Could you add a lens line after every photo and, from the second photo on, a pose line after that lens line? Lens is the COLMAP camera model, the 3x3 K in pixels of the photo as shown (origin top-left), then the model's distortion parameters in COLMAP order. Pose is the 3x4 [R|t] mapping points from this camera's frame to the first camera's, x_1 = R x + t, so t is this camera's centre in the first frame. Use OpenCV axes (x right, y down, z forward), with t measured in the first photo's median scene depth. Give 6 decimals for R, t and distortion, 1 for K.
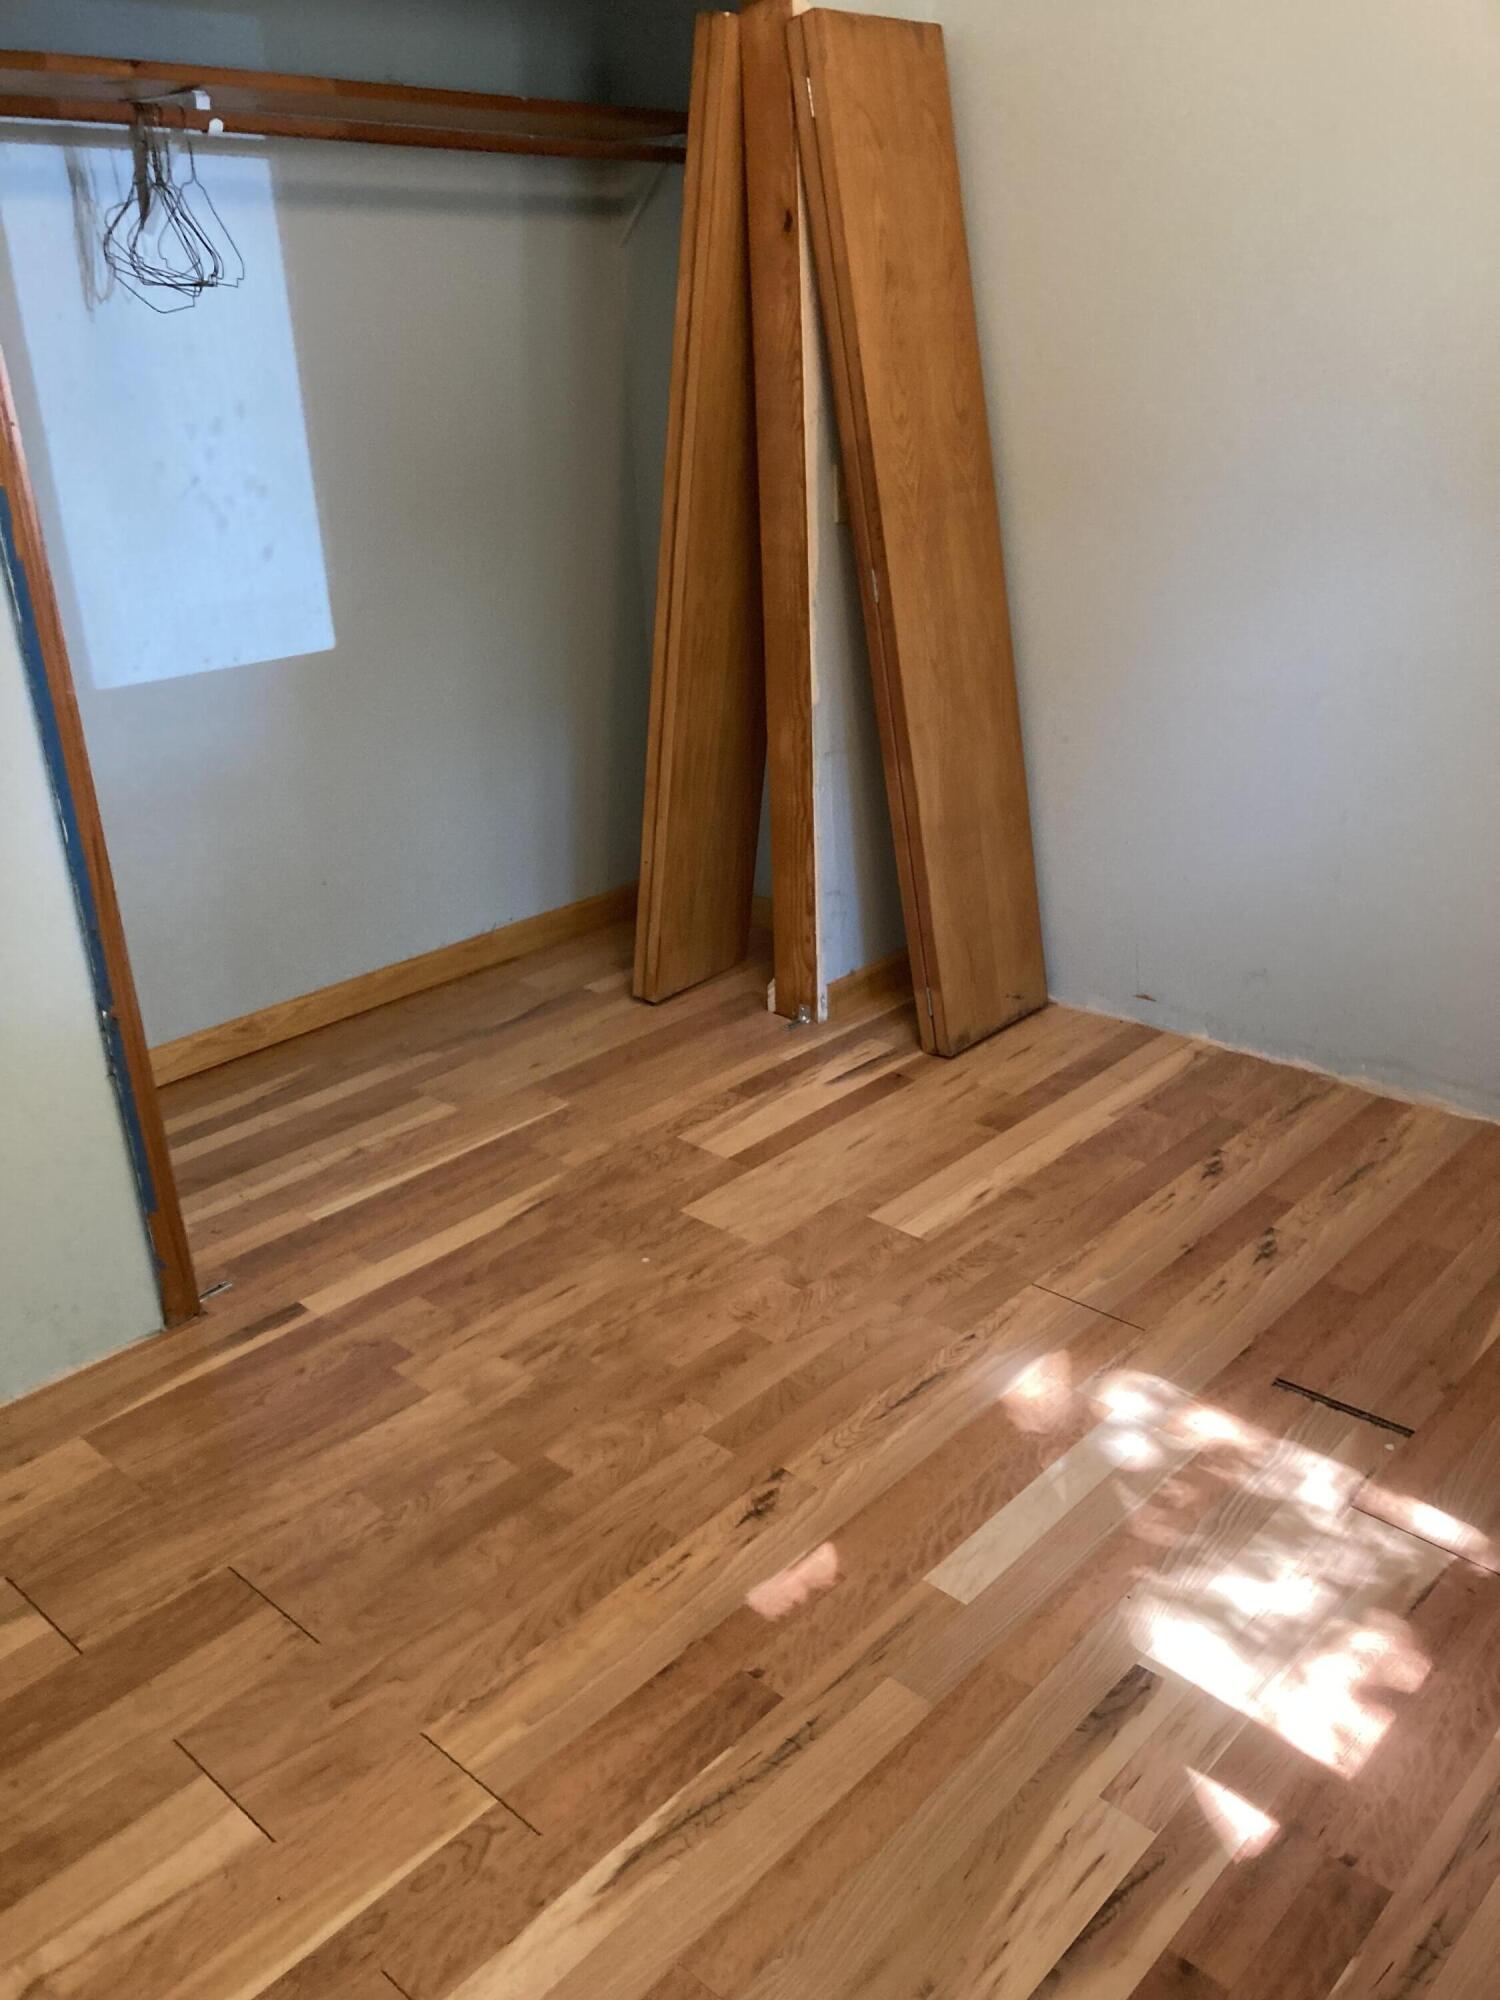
lens RADIAL K [[1644.7, 0, 749.6], [0, 1644.7, 998.7], [0, 0, 1]] dist [0.041642, -0.058518]
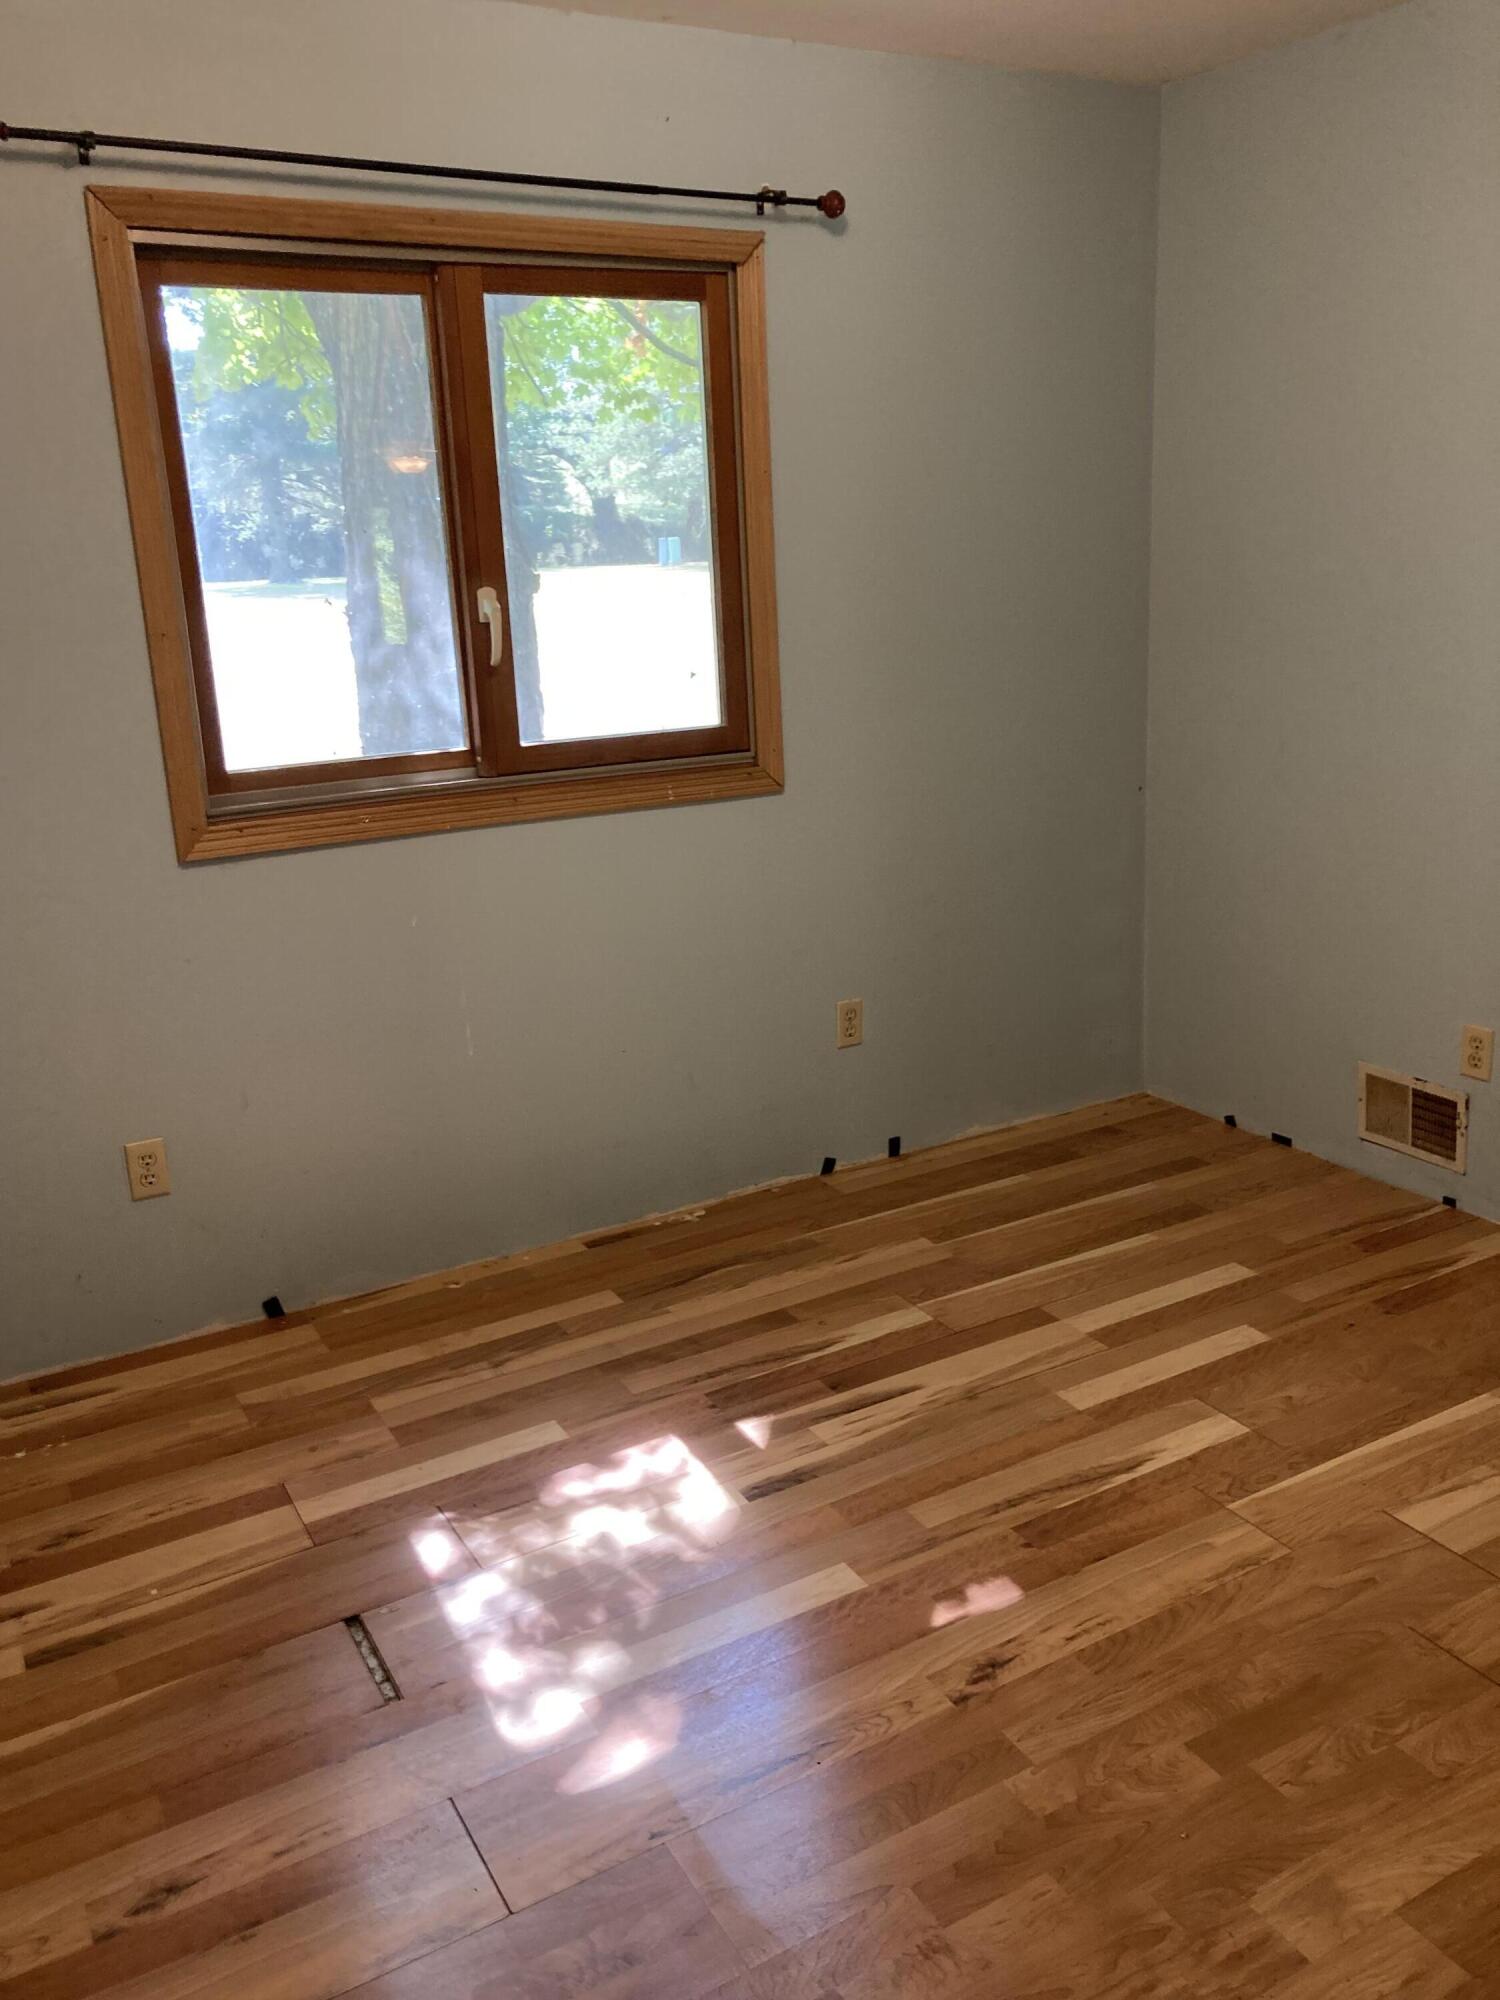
lens RADIAL K [[1644.7, 0, 757.6], [0, 1644.7, 1004.8], [0, 0, 1]] dist [0.041642, -0.058518]
pose [[-0.950314, -0.010001, 0.311132, -0.178415], [0.180938, 0.795561, 0.578225, -0.656900], [-0.253307, 0.605791, -0.754223, 1.645166]]
